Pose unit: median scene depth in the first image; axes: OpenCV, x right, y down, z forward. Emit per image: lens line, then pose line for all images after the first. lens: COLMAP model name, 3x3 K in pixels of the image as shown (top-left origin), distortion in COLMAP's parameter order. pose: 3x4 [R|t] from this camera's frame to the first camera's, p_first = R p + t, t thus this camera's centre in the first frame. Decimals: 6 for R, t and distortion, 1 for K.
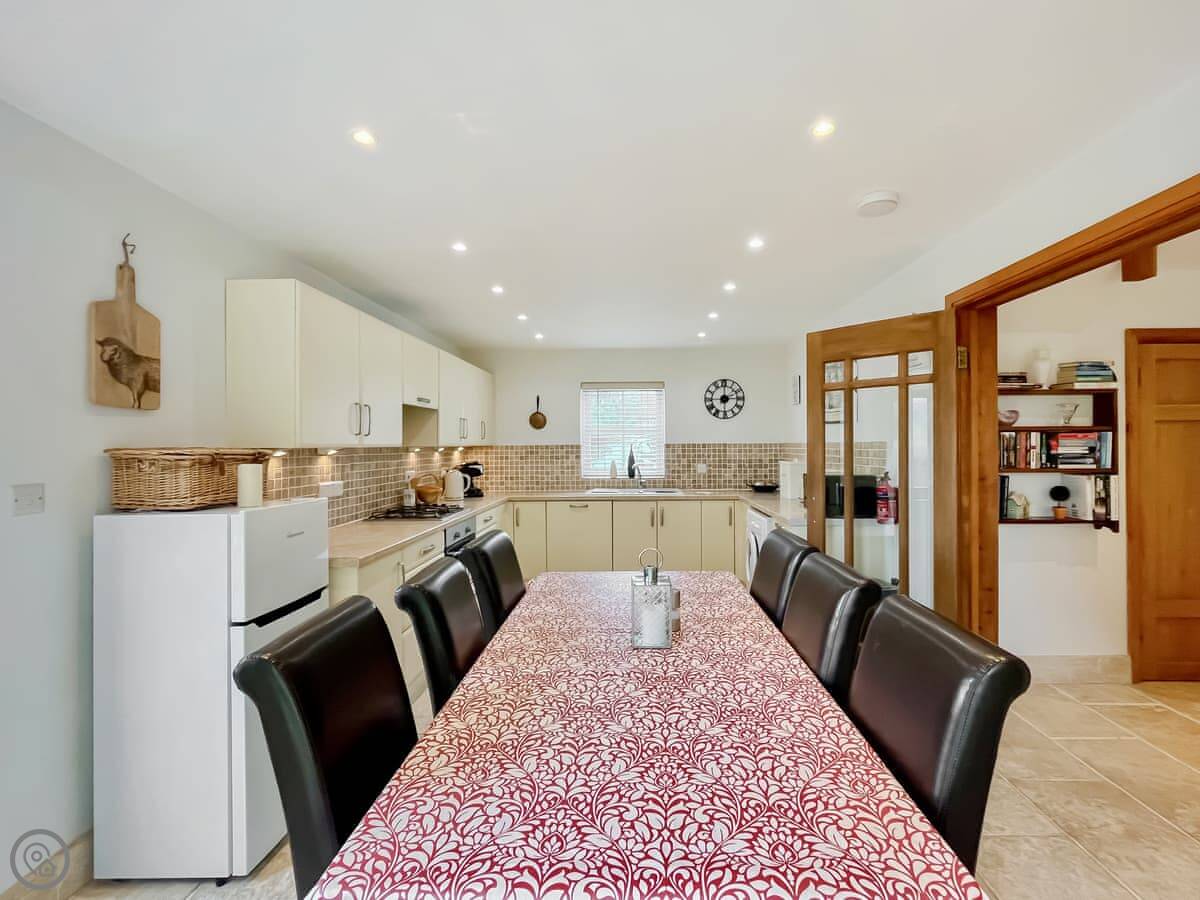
lens RADIAL K [[551.0, 0, 599.1], [0, 551.0, 447.9], [0, 0, 1]] dist [-0.000844, 0.000069]
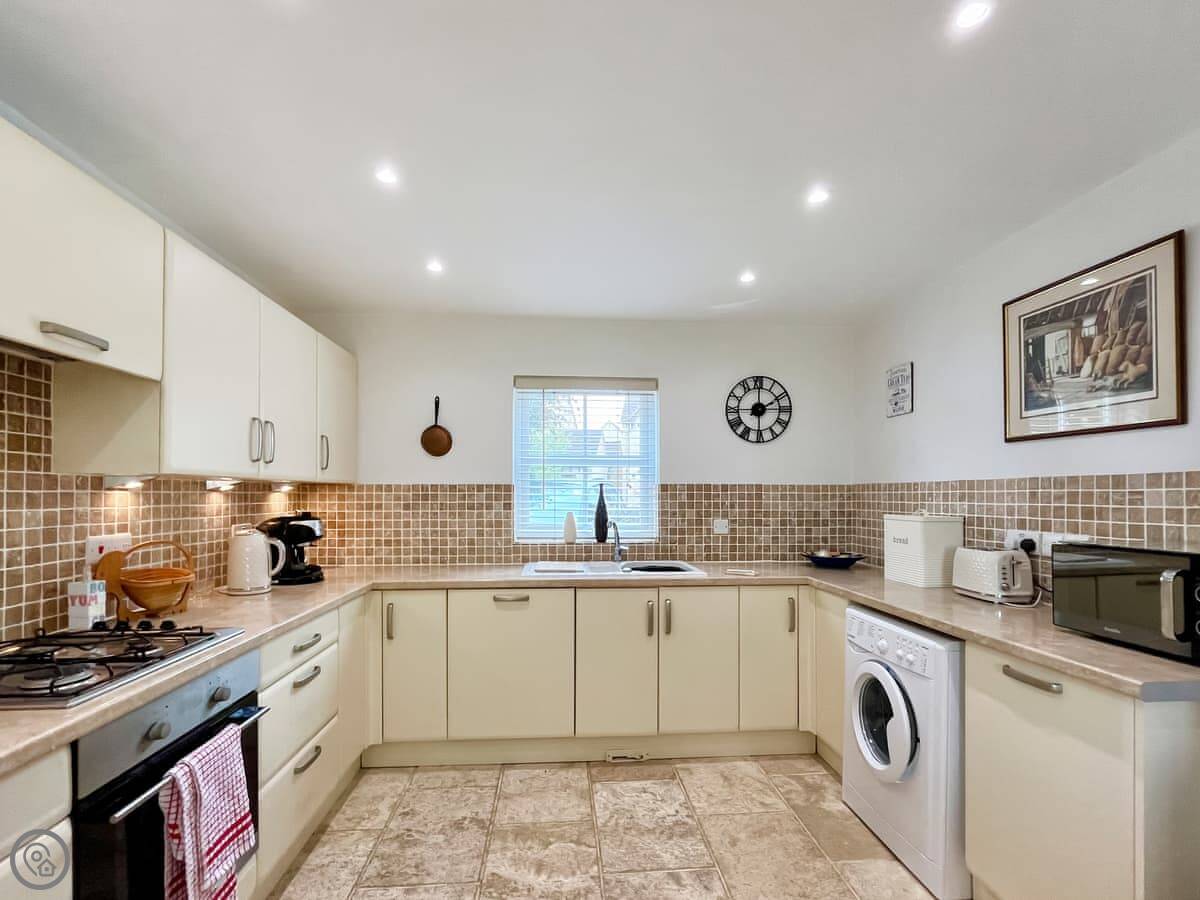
lens RADIAL K [[551.0, 0, 595.2], [0, 551.0, 497.7], [0, 0, 1]] dist [-0.000844, 0.000069]
pose [[0.990777, 0.008952, 0.135209, -0.026928], [-0.008427, 0.999955, -0.004451, 0.010411], [-0.135243, 0.003271, 0.990807, 0.433138]]
